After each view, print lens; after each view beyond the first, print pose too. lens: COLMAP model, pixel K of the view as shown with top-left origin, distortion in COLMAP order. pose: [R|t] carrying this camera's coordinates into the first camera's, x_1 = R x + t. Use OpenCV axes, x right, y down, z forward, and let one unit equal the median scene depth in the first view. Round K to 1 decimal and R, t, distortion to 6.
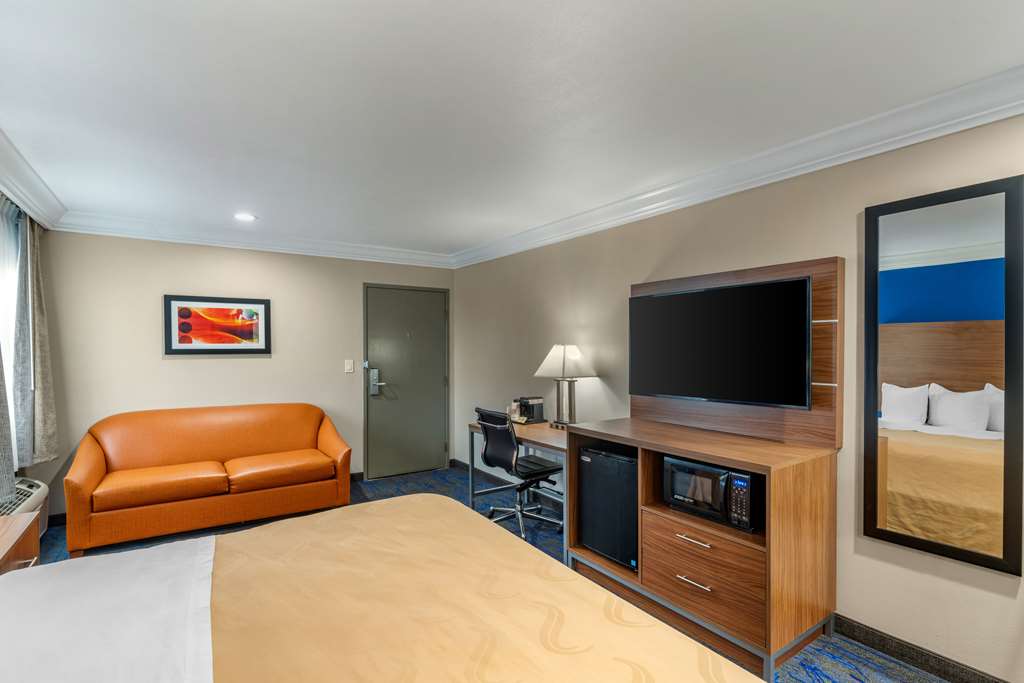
lens RADIAL K [[474.6, 0, 504.3], [0, 474.6, 355.9], [0, 0, 1]] dist [-0.000718, -0.000136]
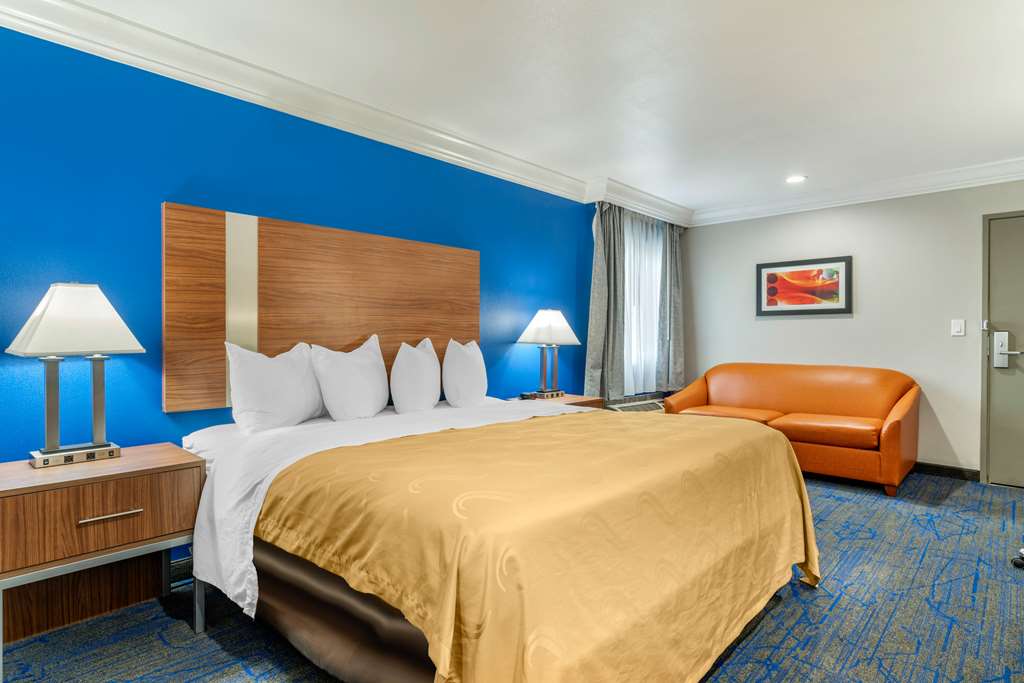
lens RADIAL K [[565.2, 0, 511.3], [0, 565.2, 342.6], [0, 0, 1]] dist [0.000032, 0.000077]
pose [[0.233855, 0.007958, -0.972239, 0.460765], [-0.016966, 0.999848, 0.004103, 0.063367], [0.972123, 0.015535, 0.233954, 0.094090]]
